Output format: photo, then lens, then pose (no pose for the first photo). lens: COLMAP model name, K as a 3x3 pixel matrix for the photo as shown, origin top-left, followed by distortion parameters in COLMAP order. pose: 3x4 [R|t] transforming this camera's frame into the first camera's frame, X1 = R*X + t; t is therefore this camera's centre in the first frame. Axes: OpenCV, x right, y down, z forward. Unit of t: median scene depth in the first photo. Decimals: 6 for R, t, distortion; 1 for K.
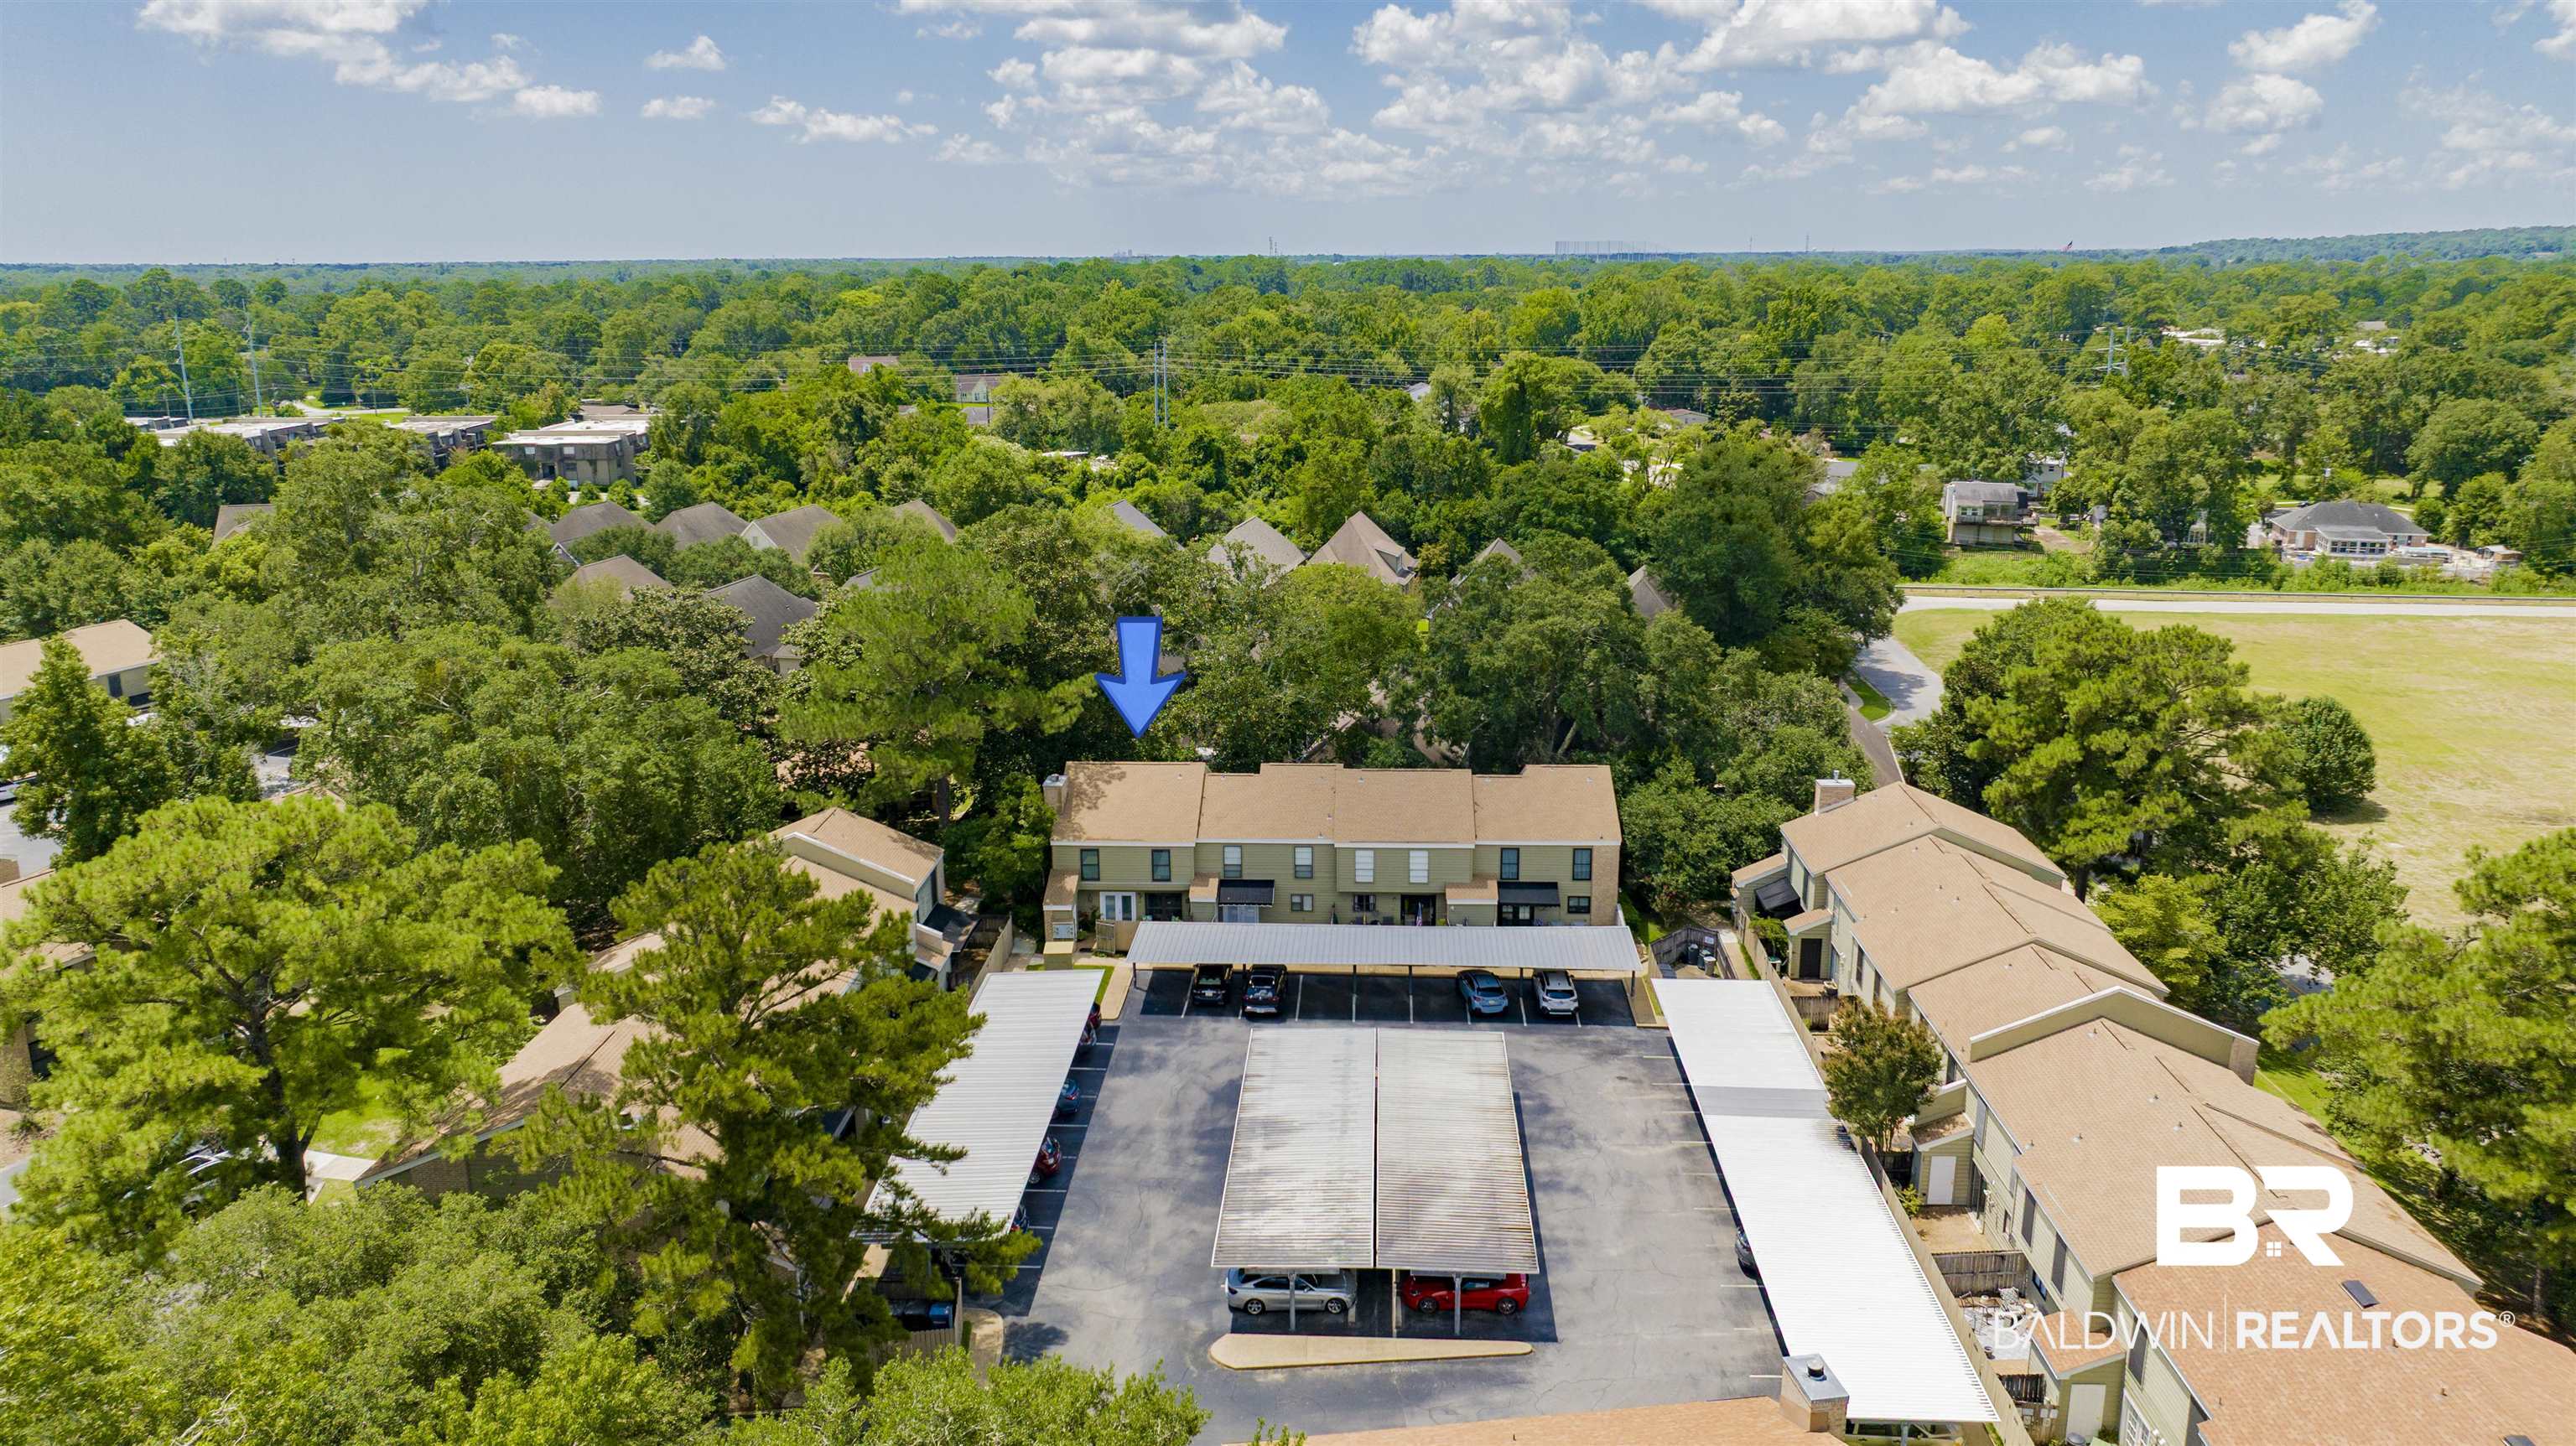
lens RADIAL K [[1801.5, 0, 1288.0], [0, 1801.5, 723.0], [0, 0, 1]] dist [-0.022233, 0.000680]
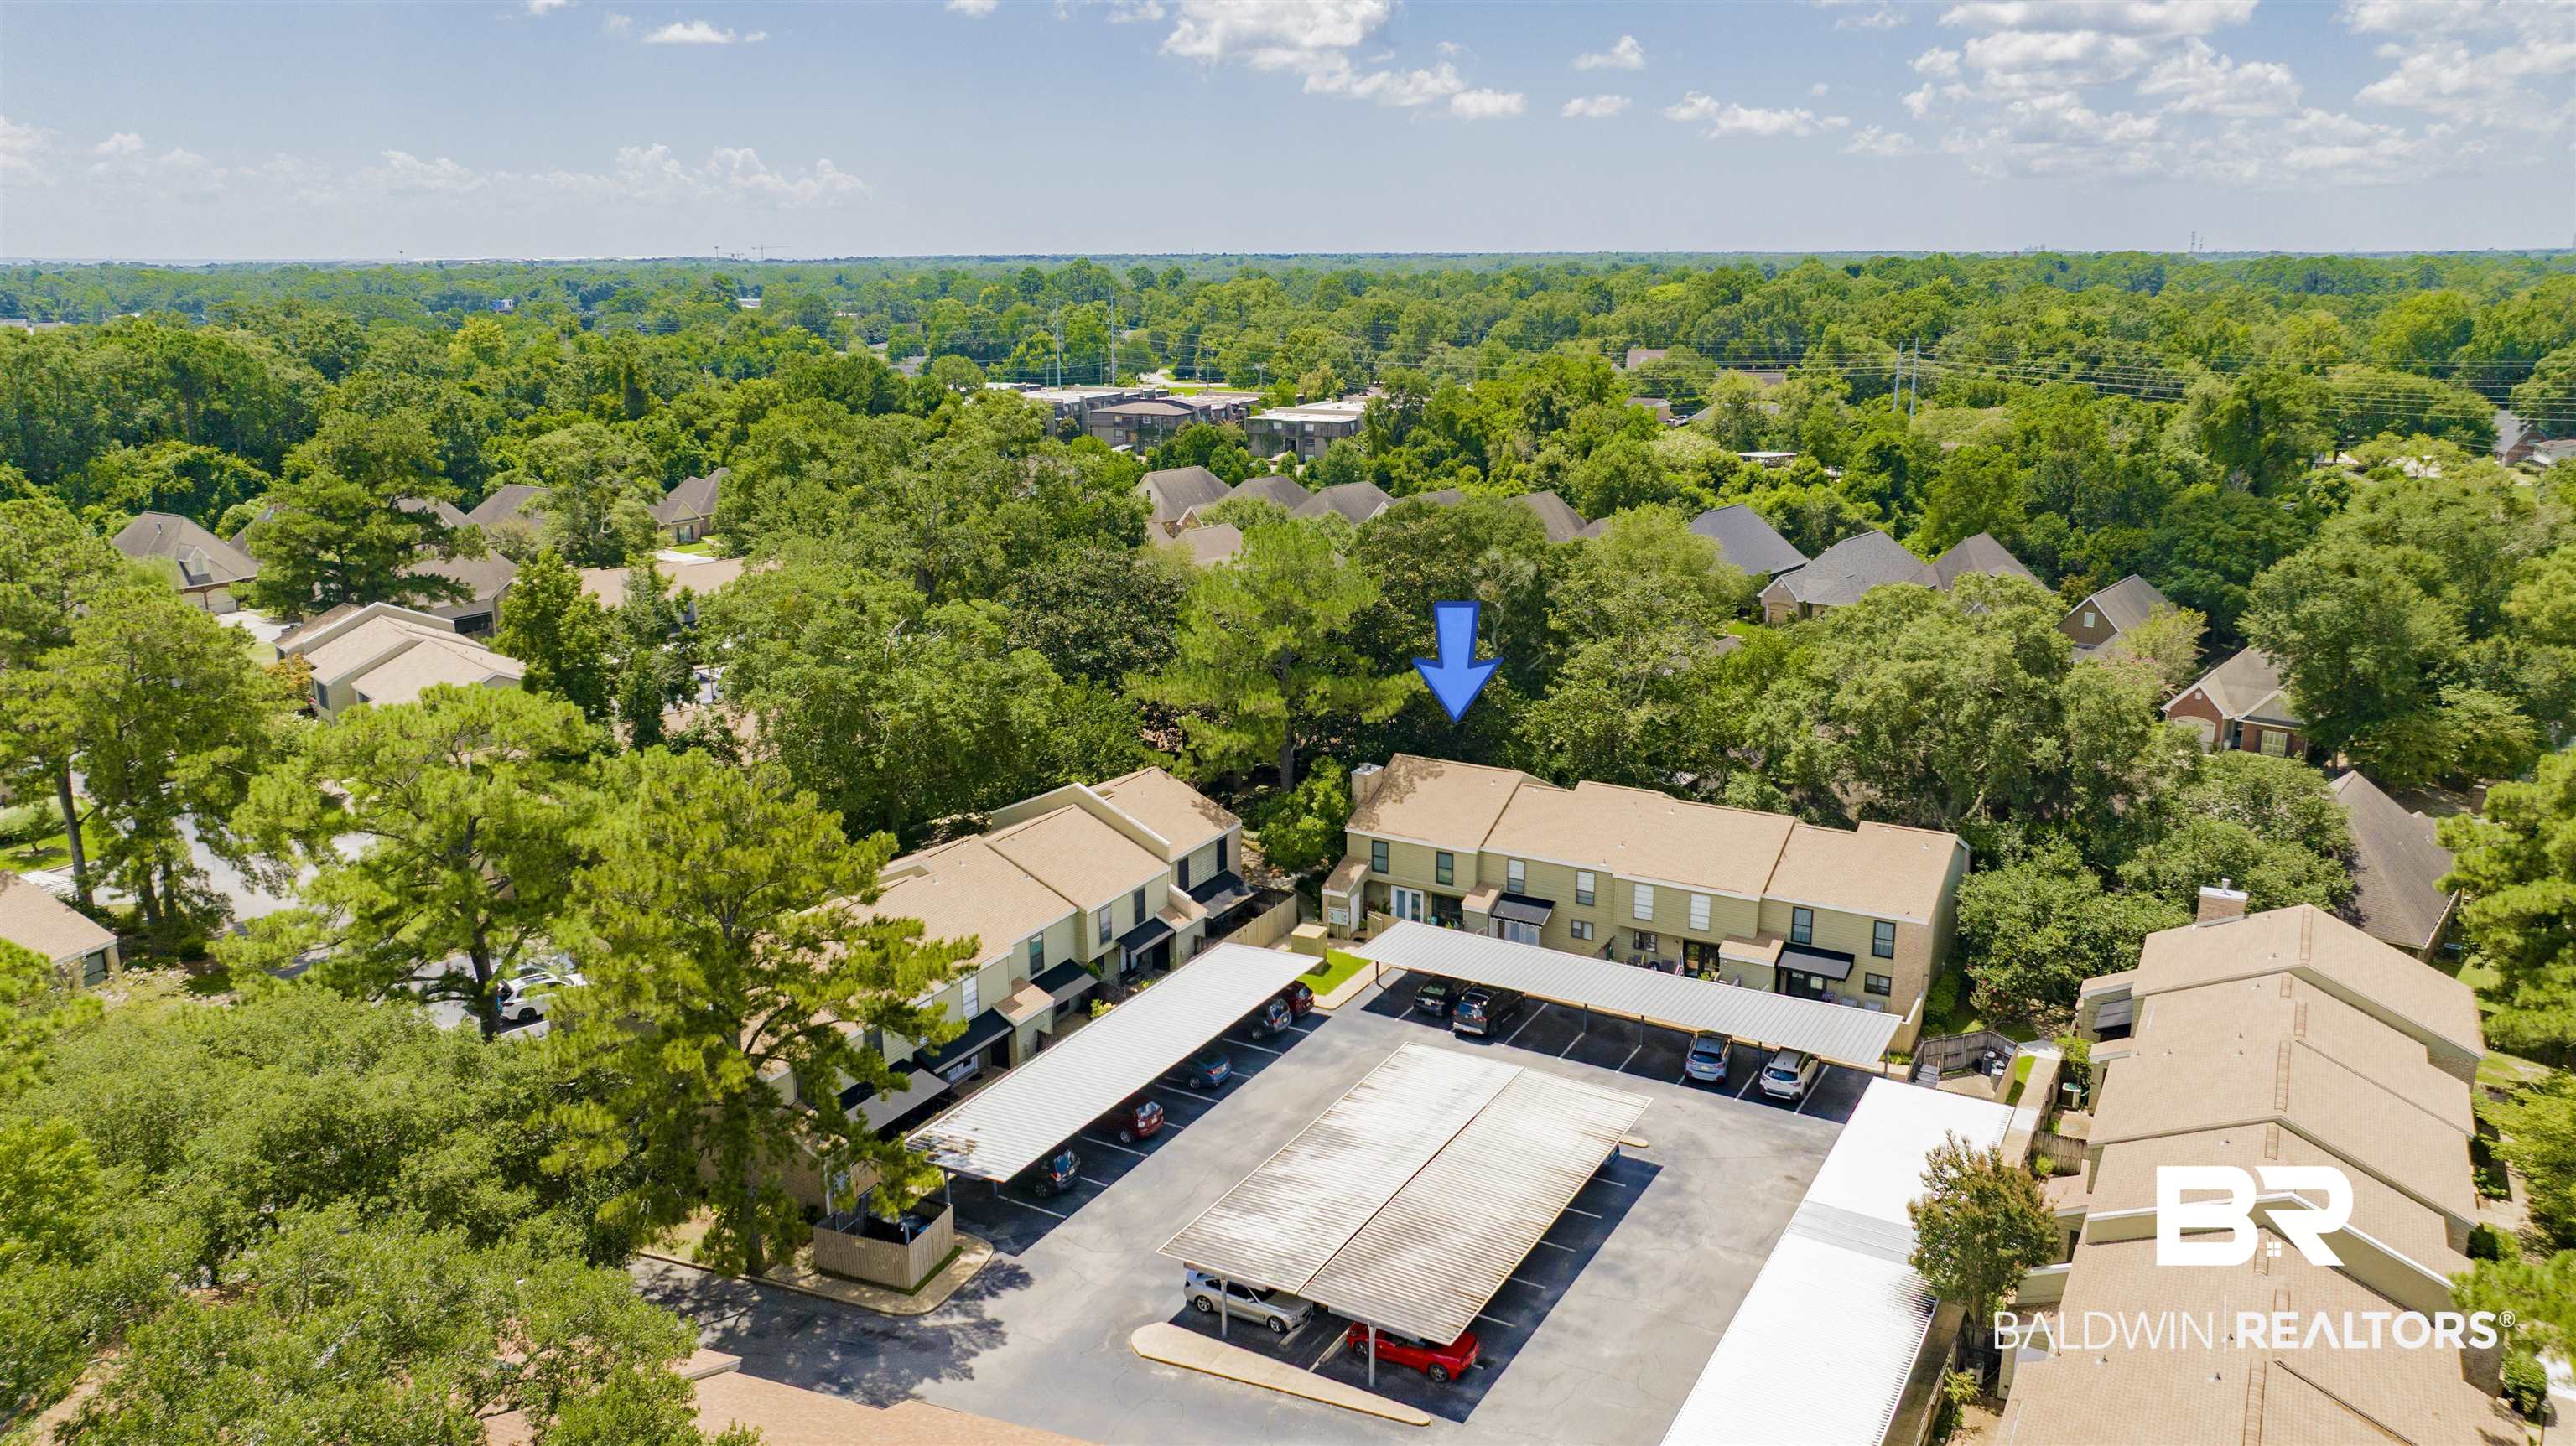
lens RADIAL K [[1789.4, 0, 1288.0], [0, 1789.4, 723.0], [0, 0, 1]] dist [-0.027949, -0.001438]
pose [[0.888534, 0.116692, -0.443723, 0.269584], [-0.114372, 0.992919, 0.032098, -0.020987], [0.444327, 0.022230, 0.895589, 0.079651]]
